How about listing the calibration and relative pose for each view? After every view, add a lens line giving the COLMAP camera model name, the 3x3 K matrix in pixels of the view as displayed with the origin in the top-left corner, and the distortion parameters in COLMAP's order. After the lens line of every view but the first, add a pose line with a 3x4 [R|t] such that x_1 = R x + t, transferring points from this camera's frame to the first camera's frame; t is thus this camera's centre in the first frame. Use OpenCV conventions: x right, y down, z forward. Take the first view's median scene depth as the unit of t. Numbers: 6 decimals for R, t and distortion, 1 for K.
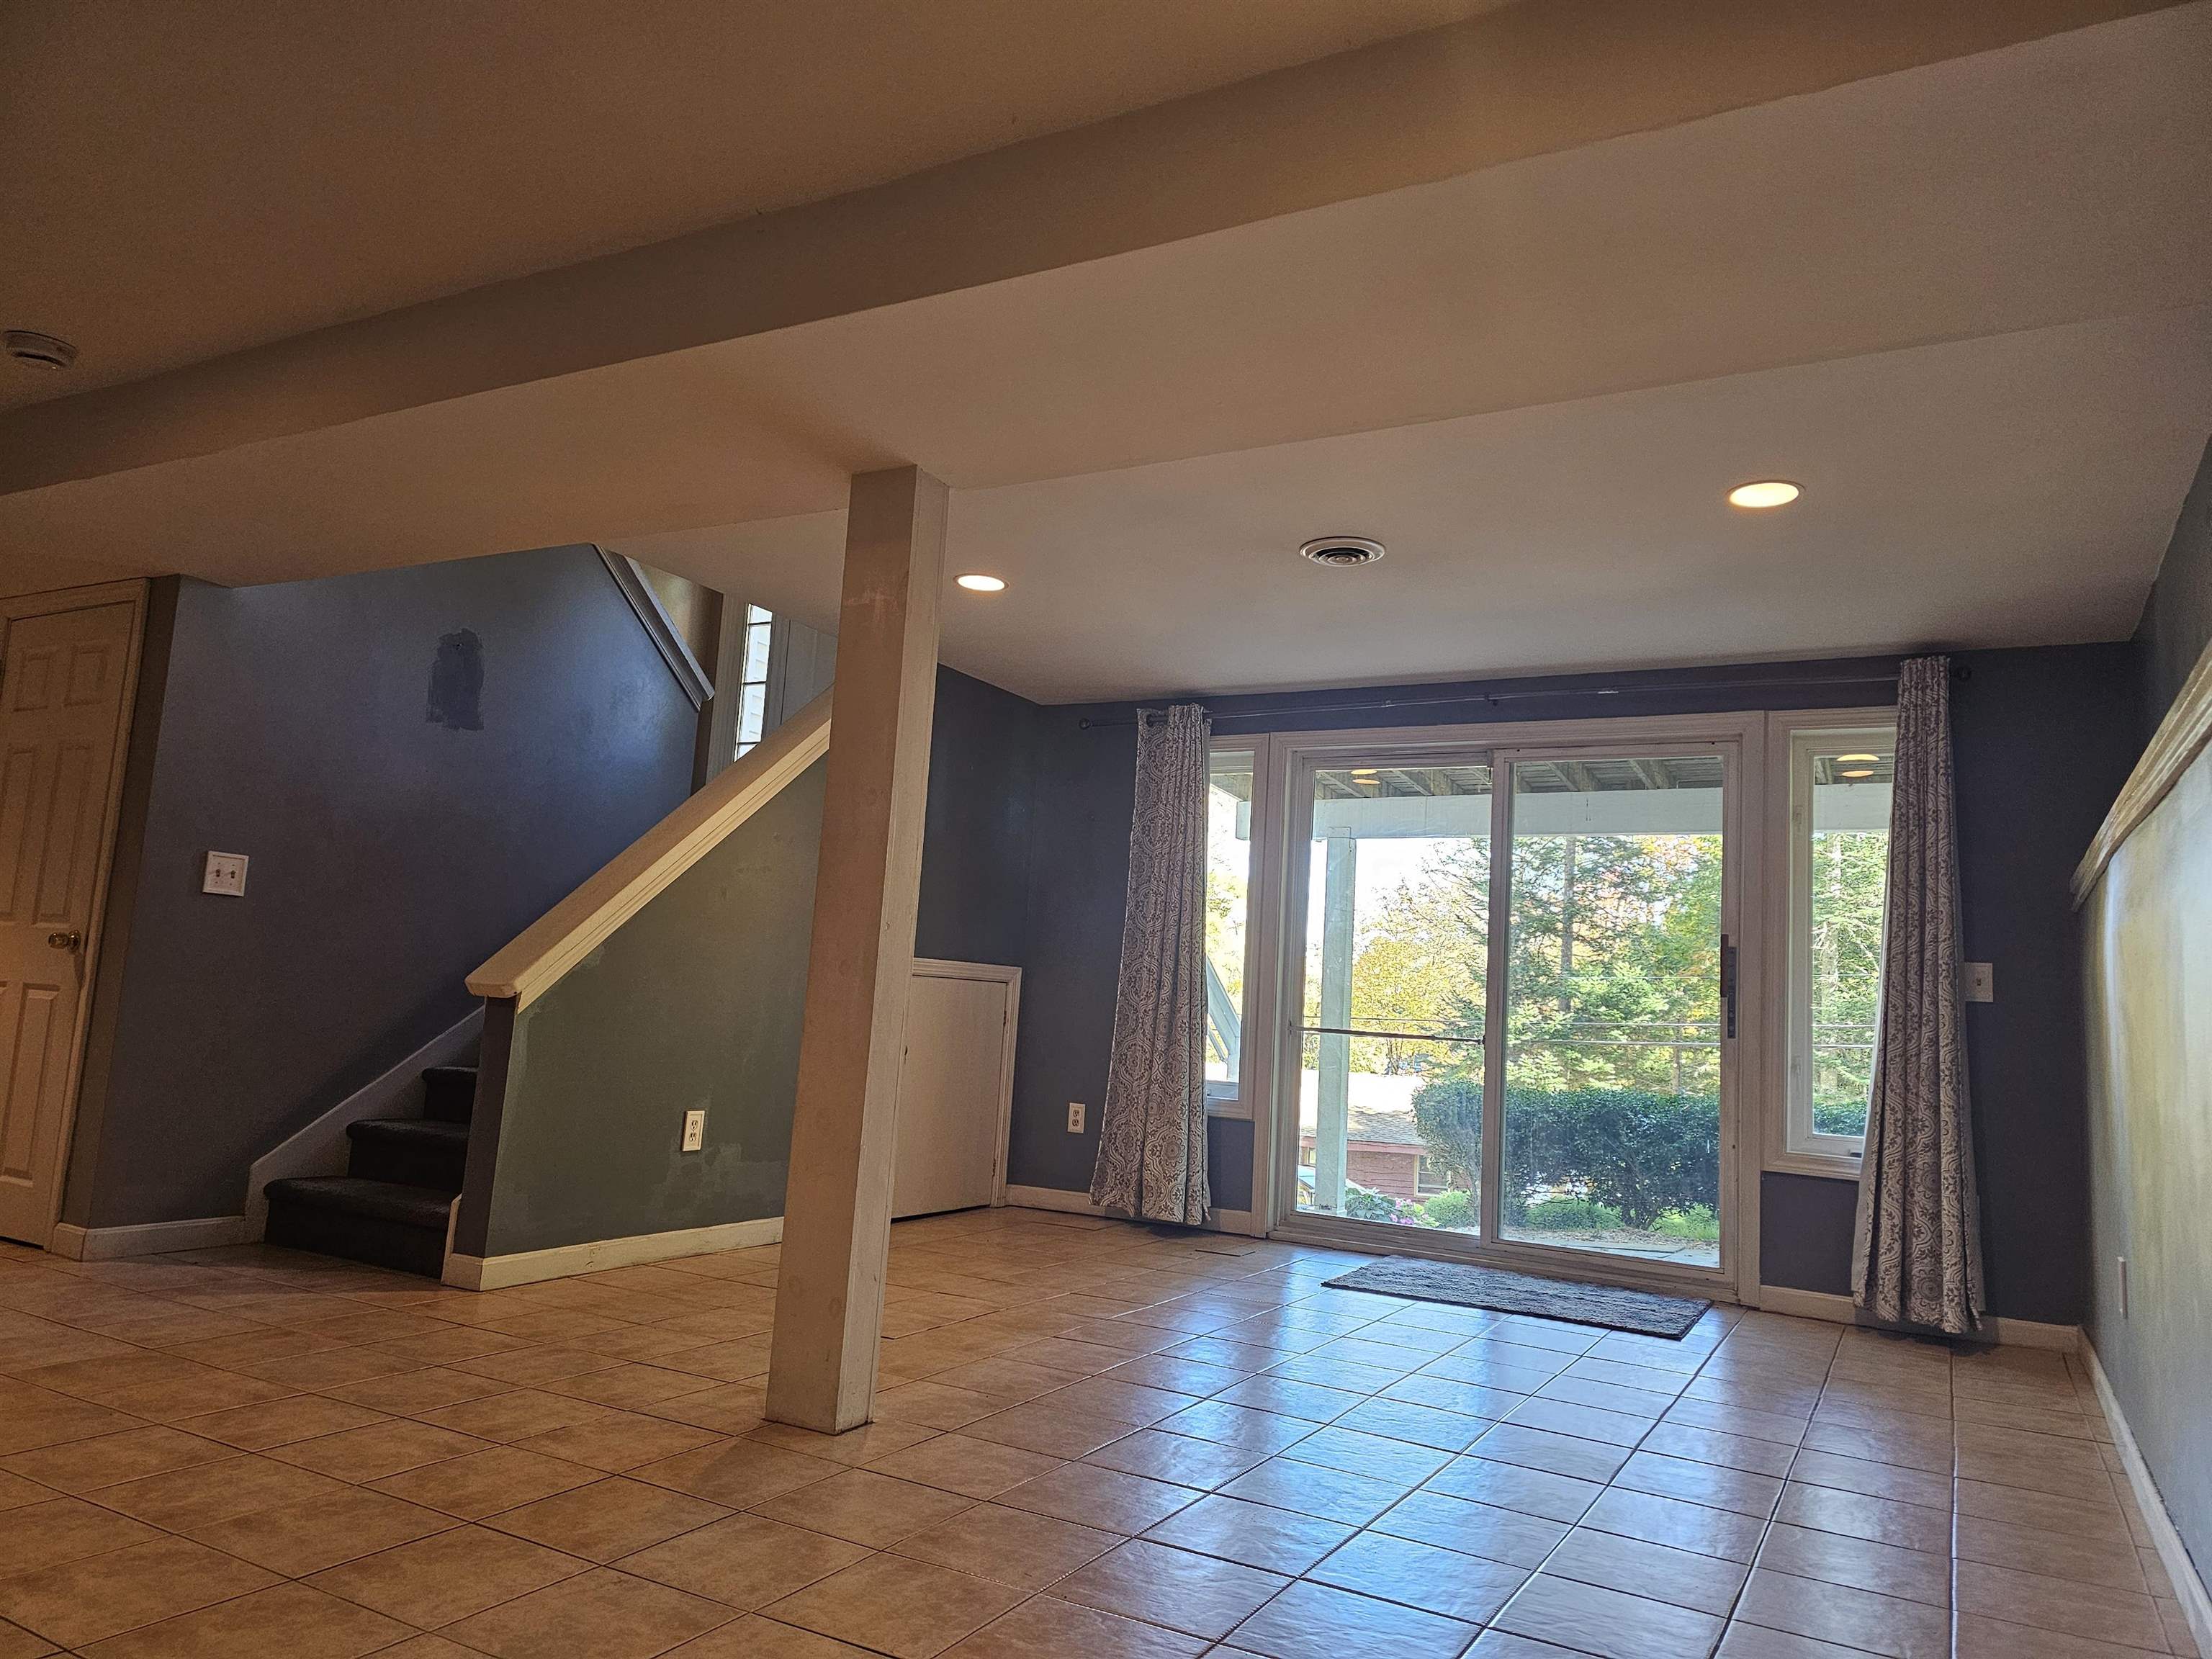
lens RADIAL K [[1480.9, 0, 1113.2], [0, 1480.9, 830.1], [0, 0, 1]] dist [0.051825, -0.033037]
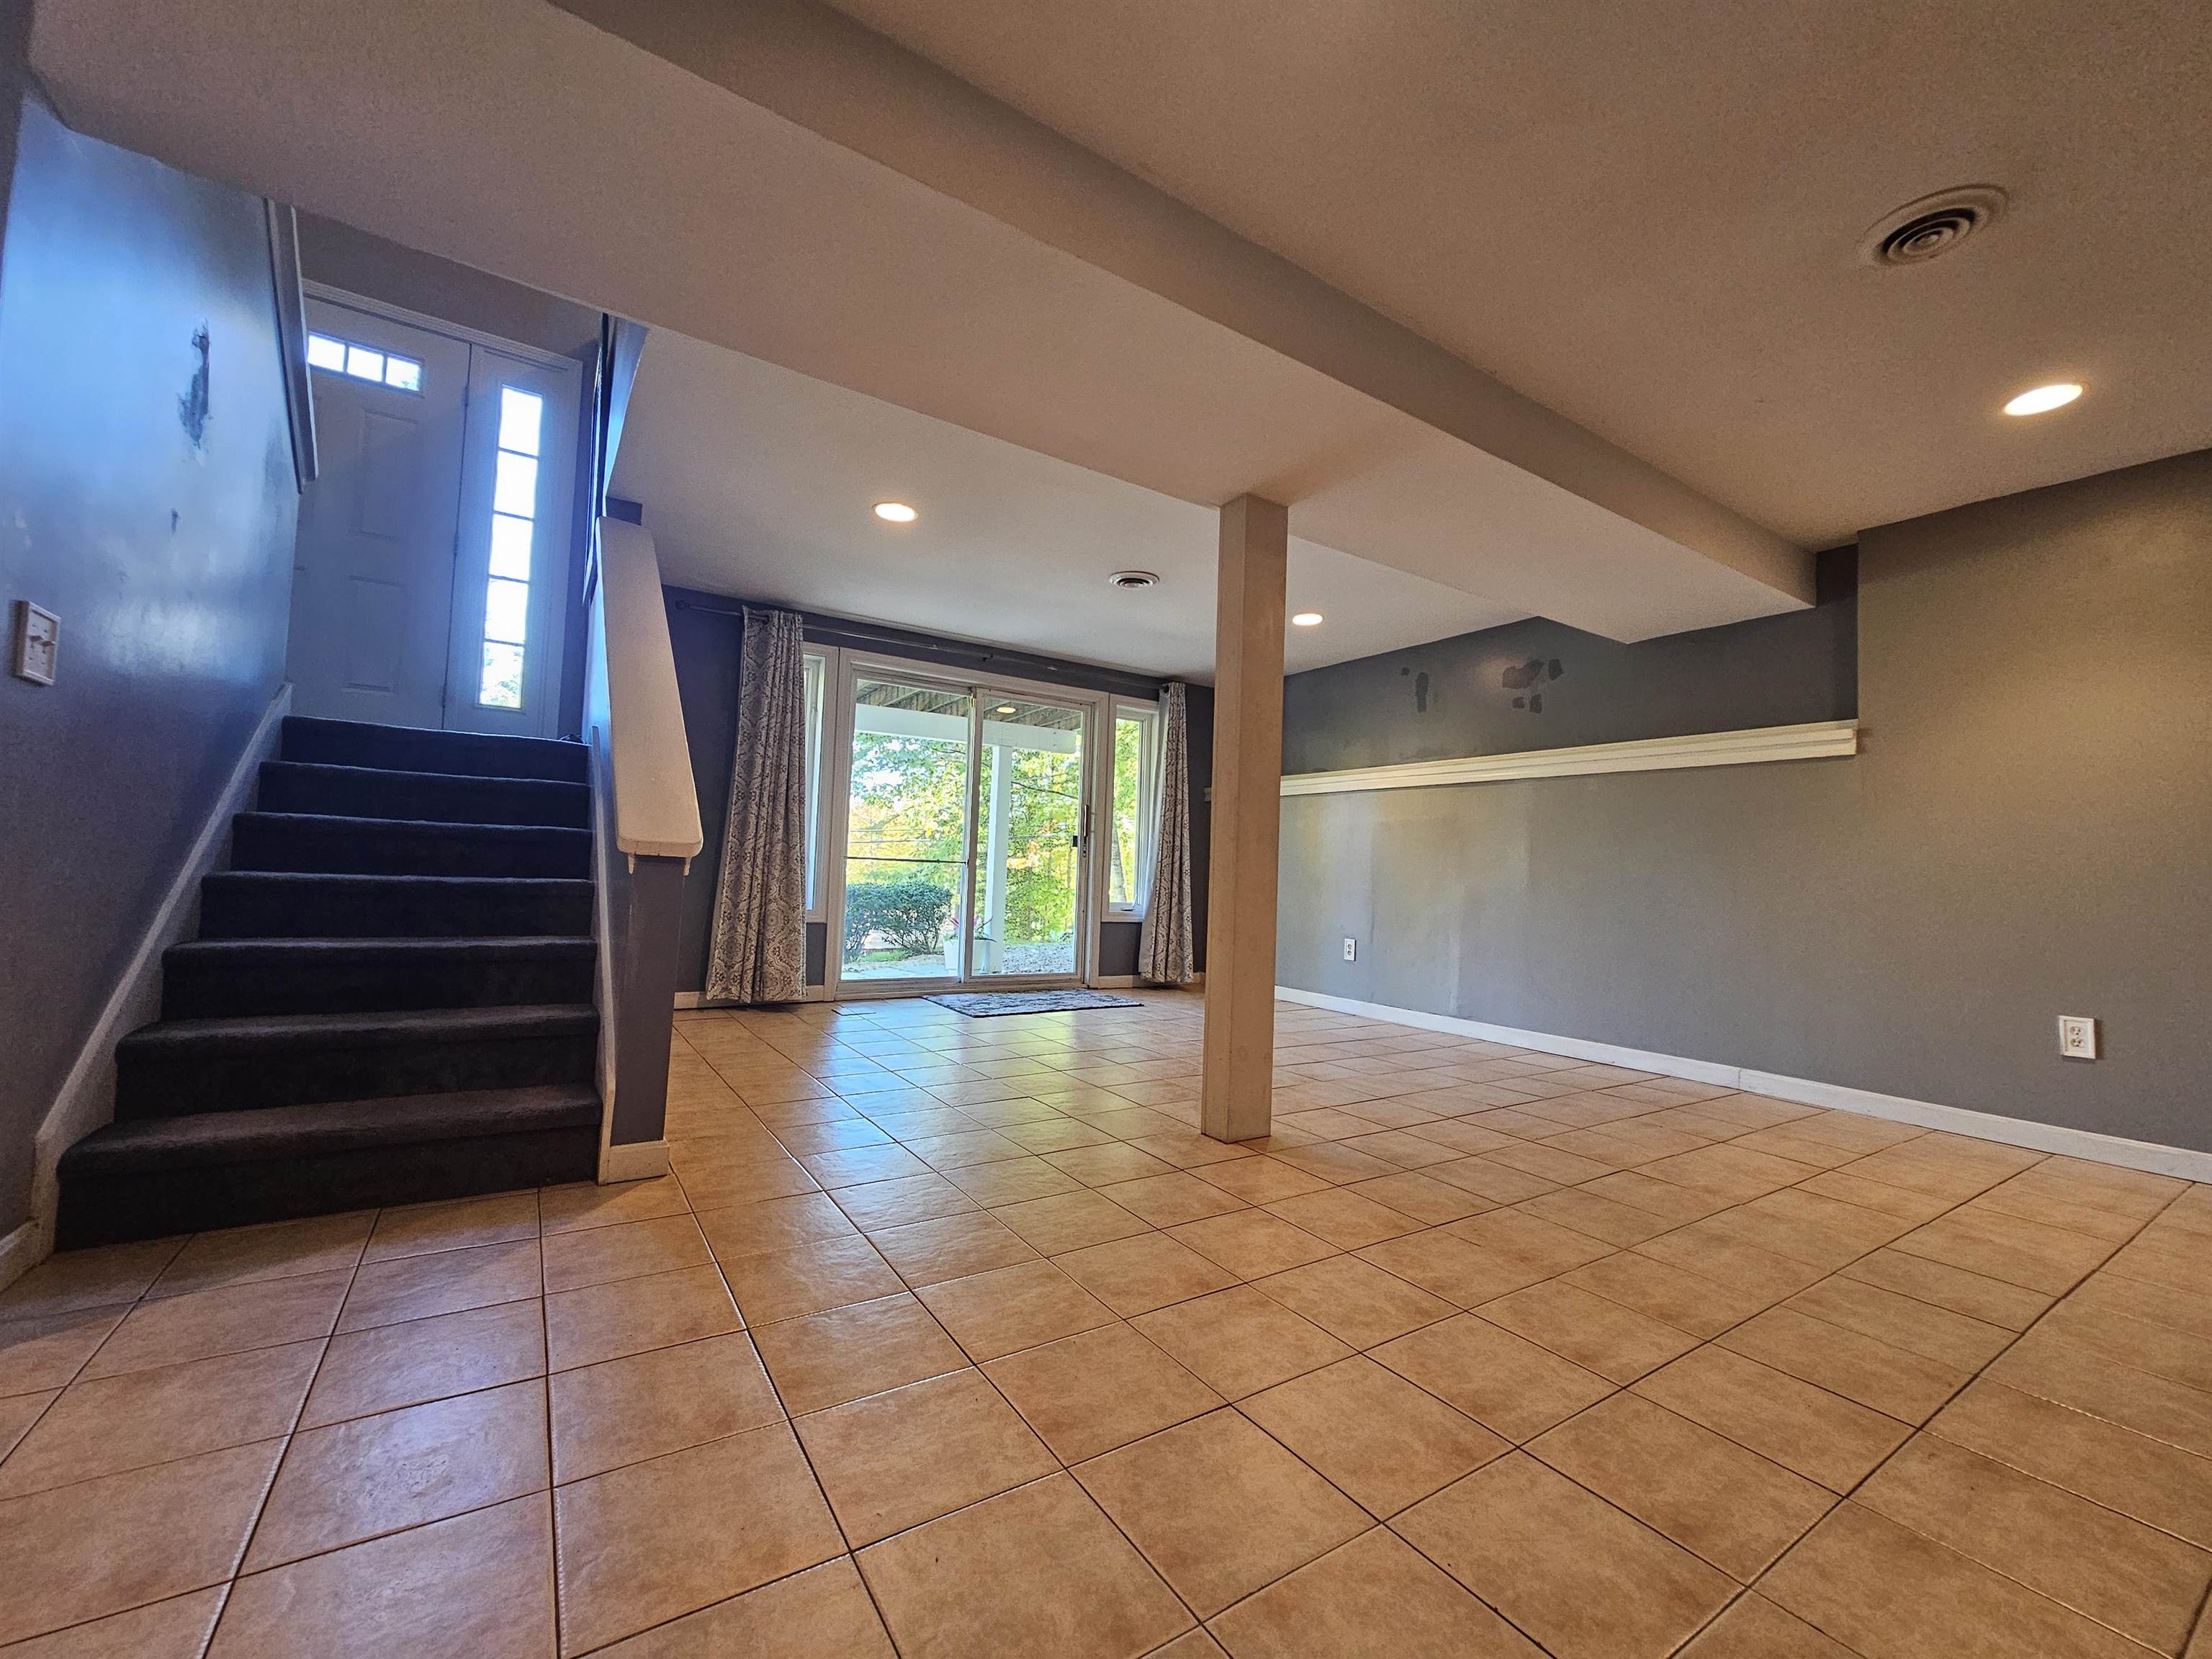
lens RADIAL K [[897.5, 0, 1123.8], [0, 897.5, 829.4], [0, 0, 1]] dist [0.001313, 0.000842]
pose [[0.451747, 0.002460, 0.892143, -0.769864], [-0.118334, 0.991326, 0.057187, 0.035087], [-0.884263, -0.131405, 0.448120, 0.529030]]
